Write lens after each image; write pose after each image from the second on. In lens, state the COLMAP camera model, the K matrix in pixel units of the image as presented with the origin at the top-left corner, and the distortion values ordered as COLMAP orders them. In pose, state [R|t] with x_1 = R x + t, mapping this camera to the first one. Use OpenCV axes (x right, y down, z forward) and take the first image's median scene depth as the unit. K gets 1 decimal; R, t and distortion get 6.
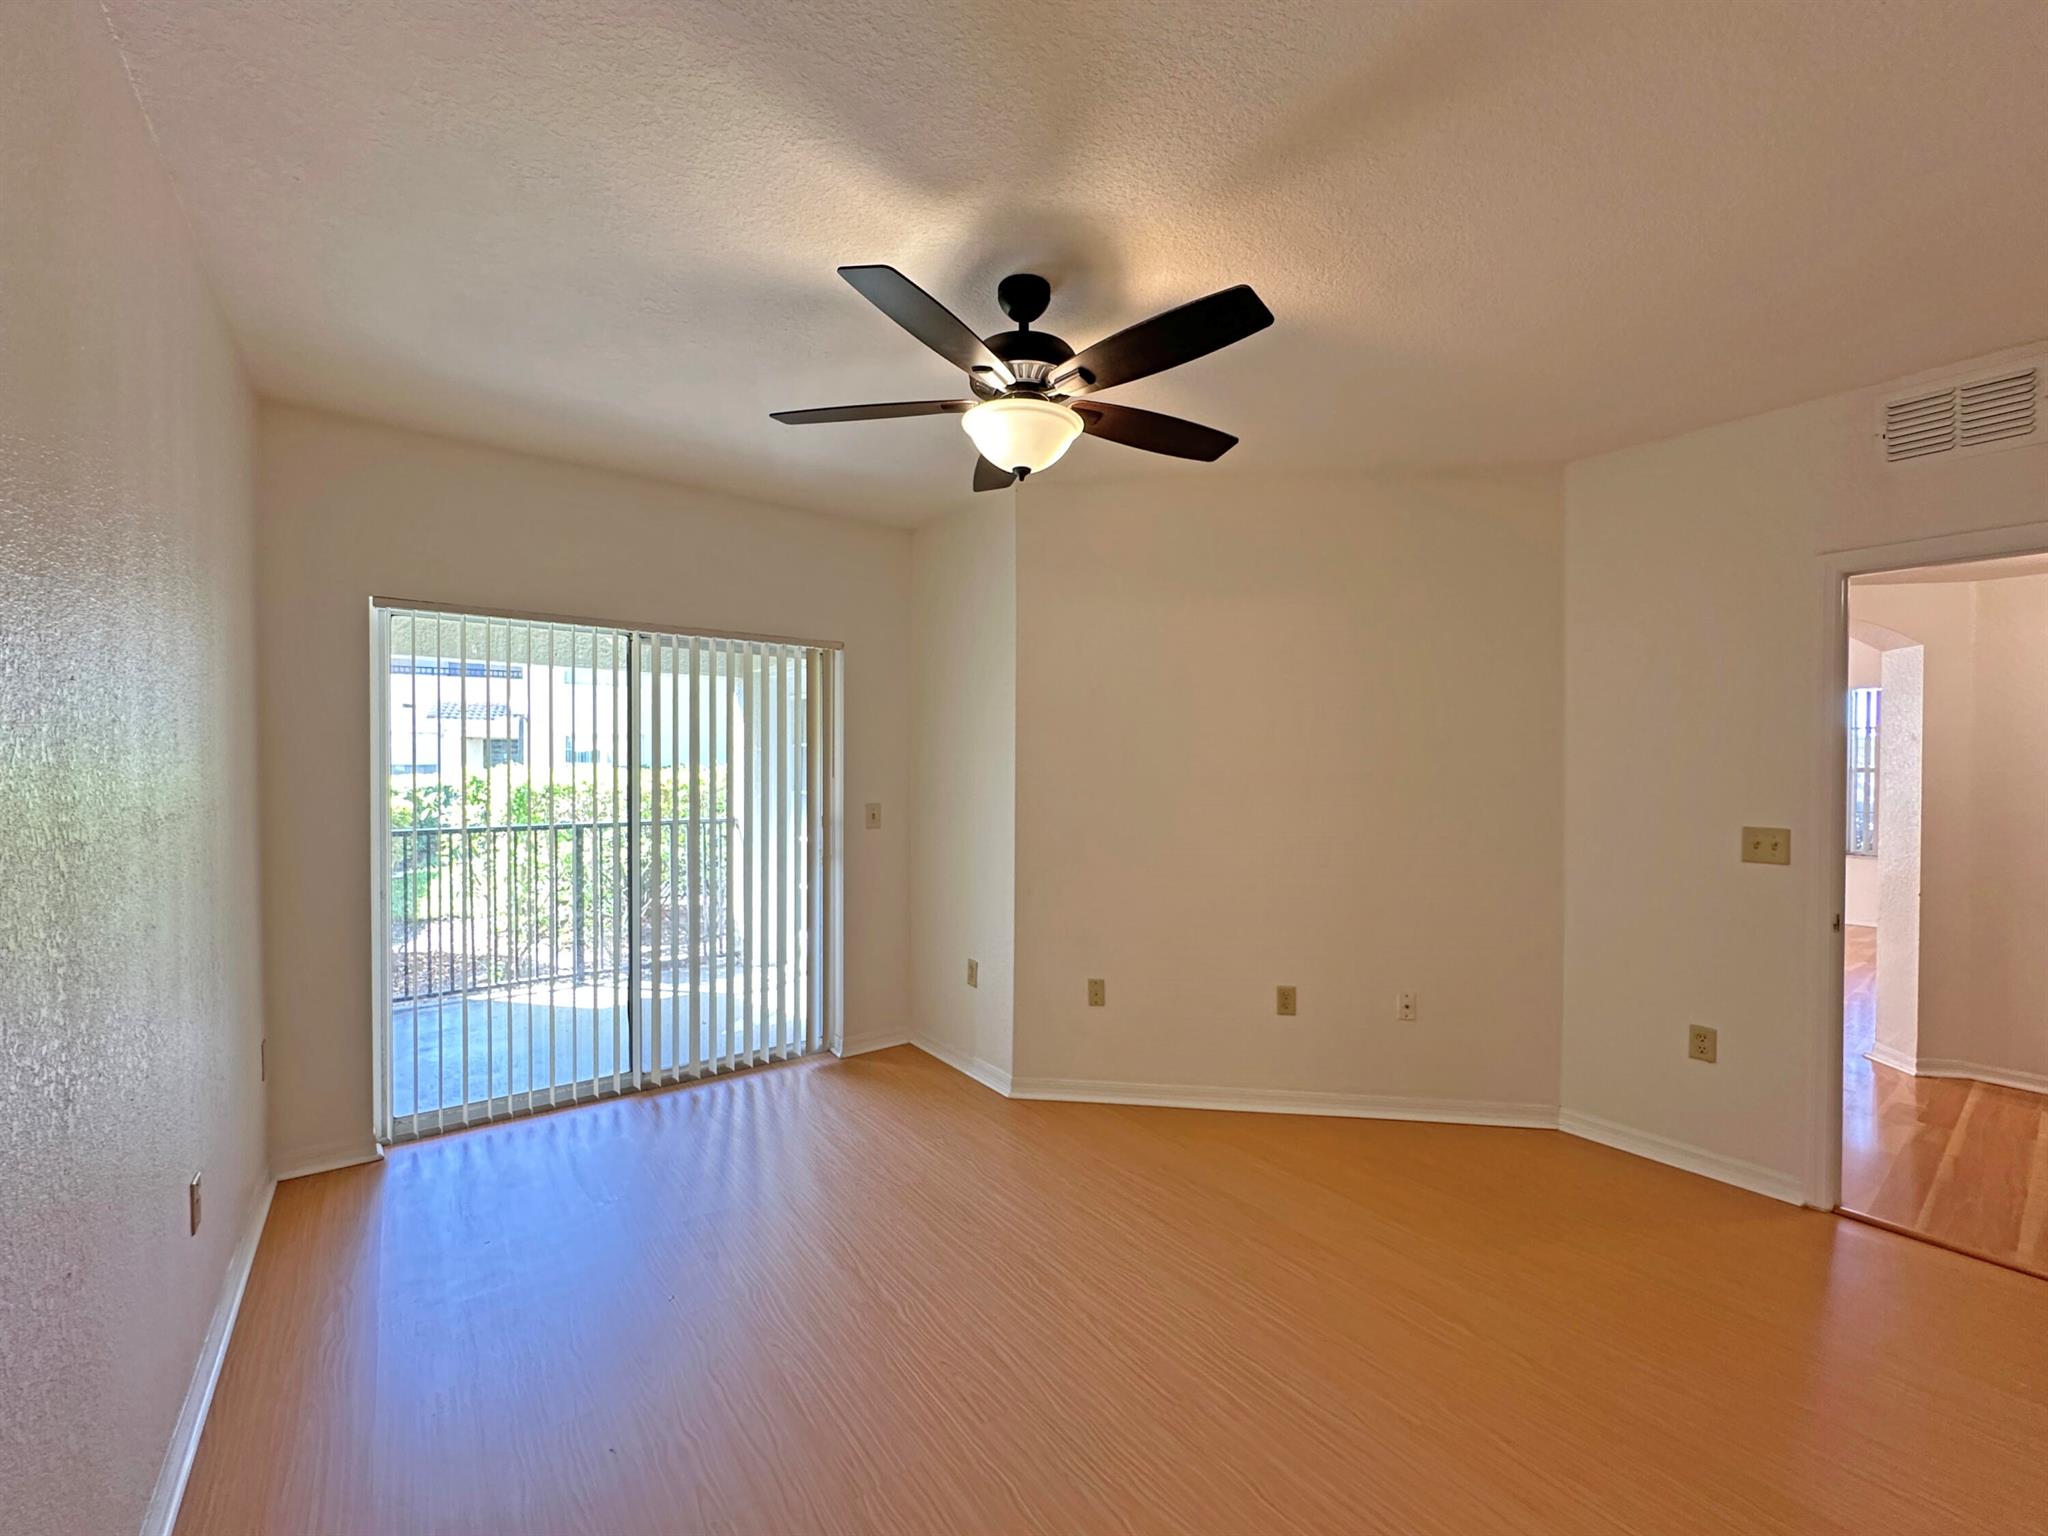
lens RADIAL K [[819.4, 0, 1024.0], [0, 819.4, 768.0], [0, 0, 1]] dist [-0.003863, 0.001176]
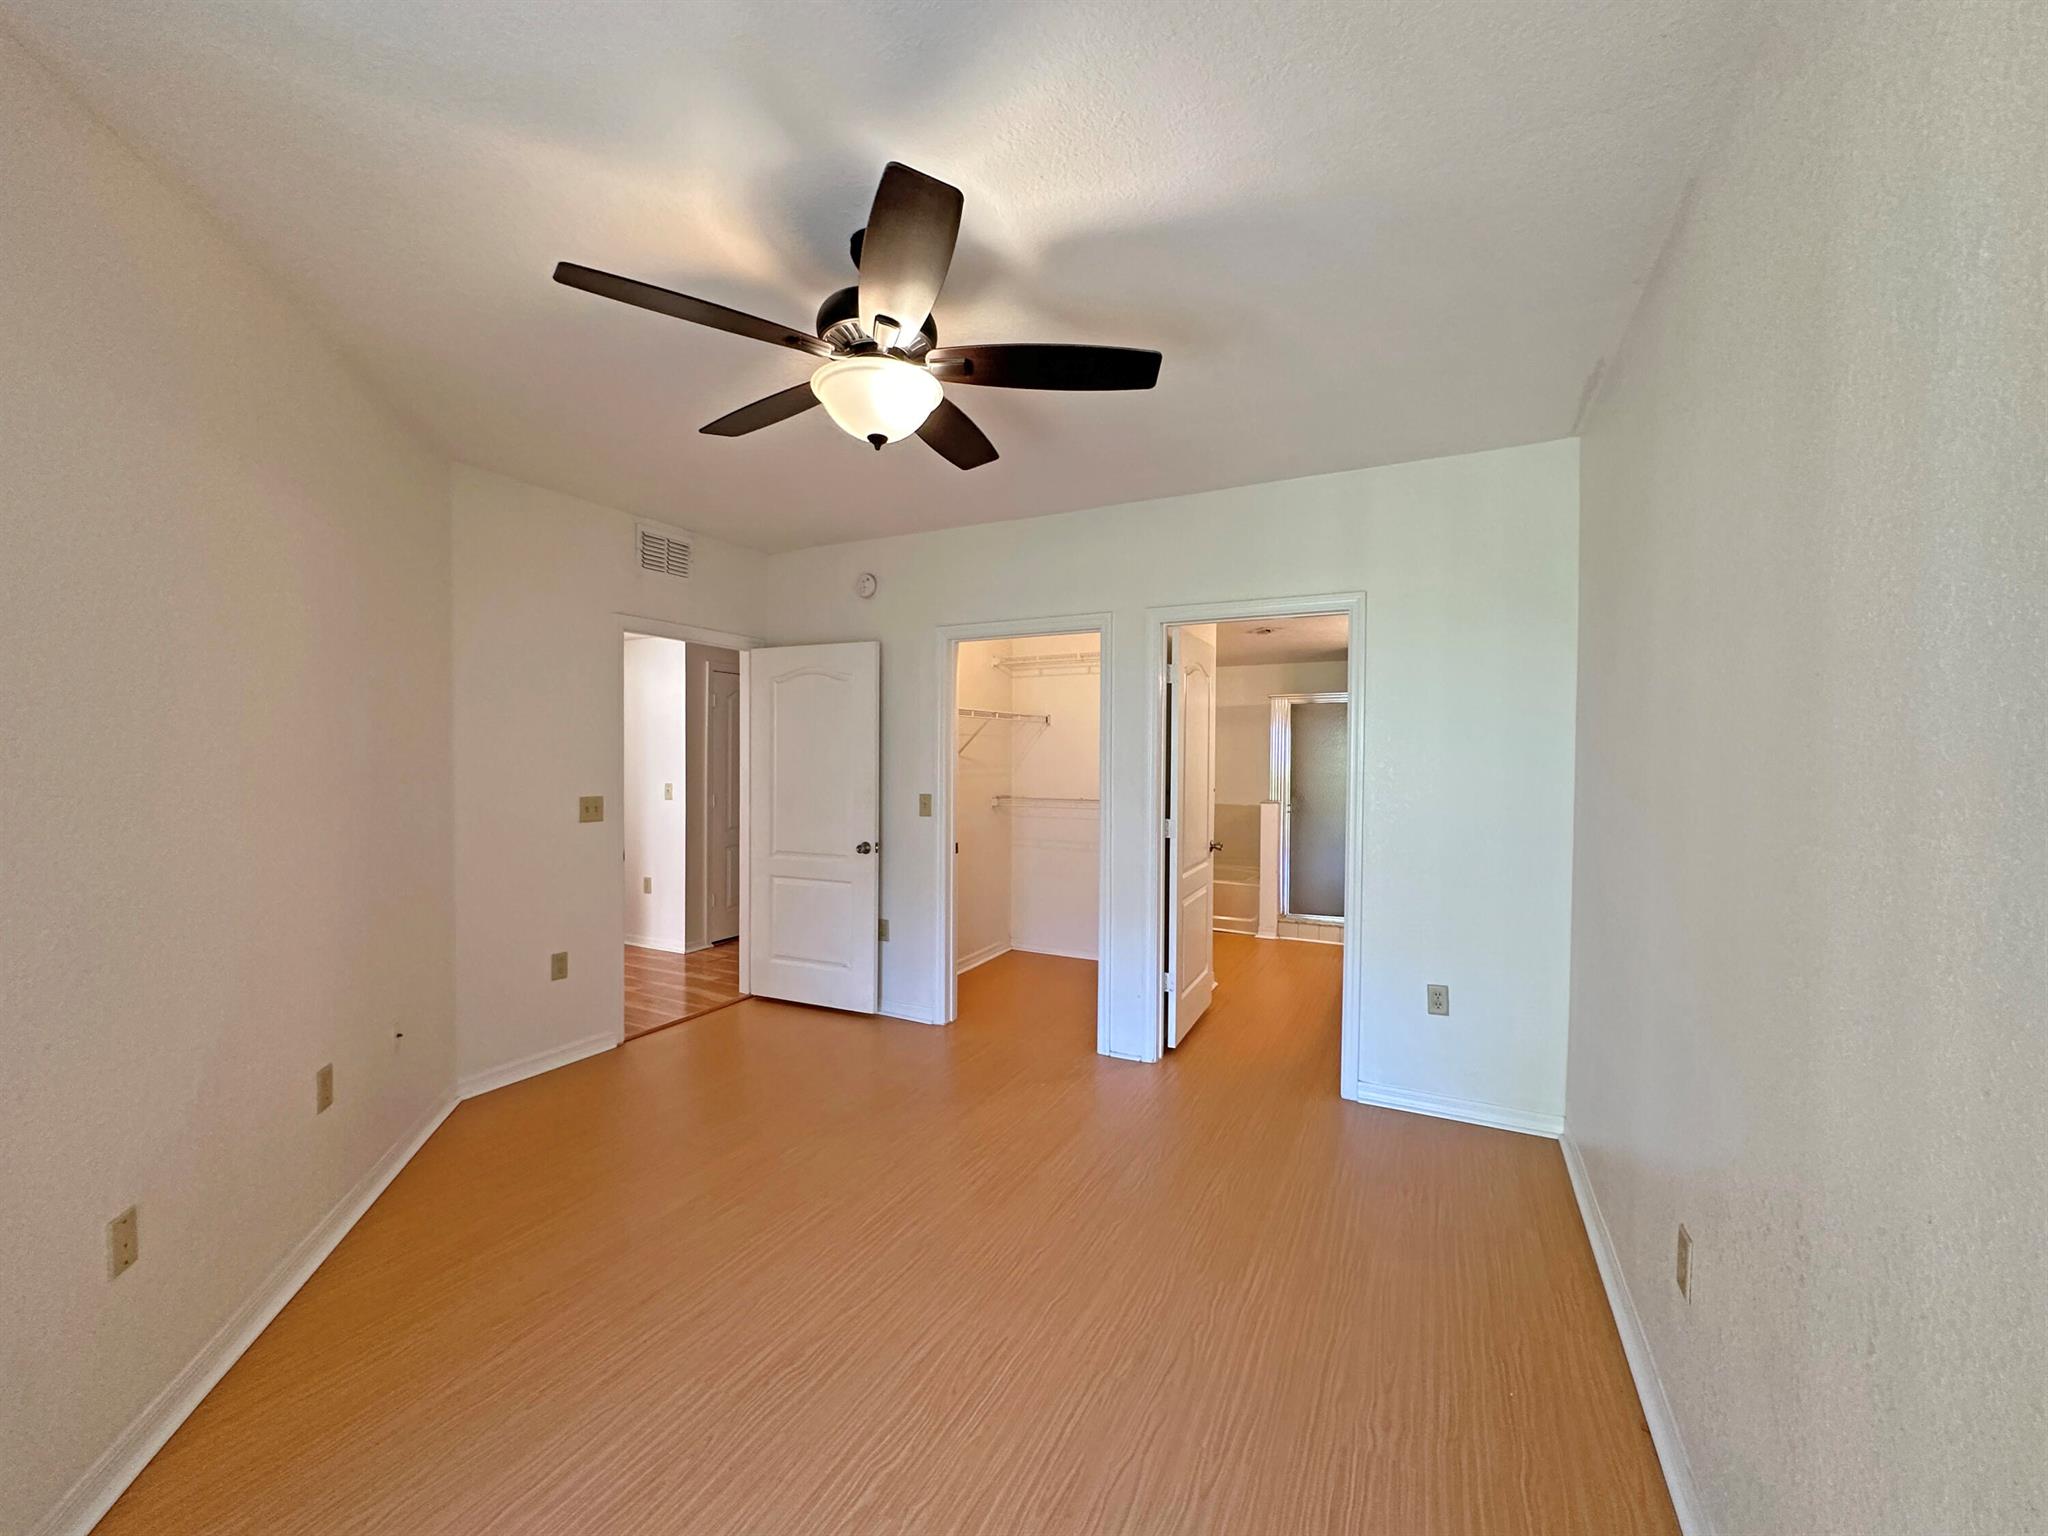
lens RADIAL K [[819.4, 0, 1024.0], [0, 819.4, 768.0], [0, 0, 1]] dist [-0.003863, 0.001176]
pose [[-0.440740, -0.012056, 0.897554, -0.909109], [-0.010832, 0.999908, 0.008112, 0.006506], [-0.897570, -0.006147, -0.440830, 1.267194]]
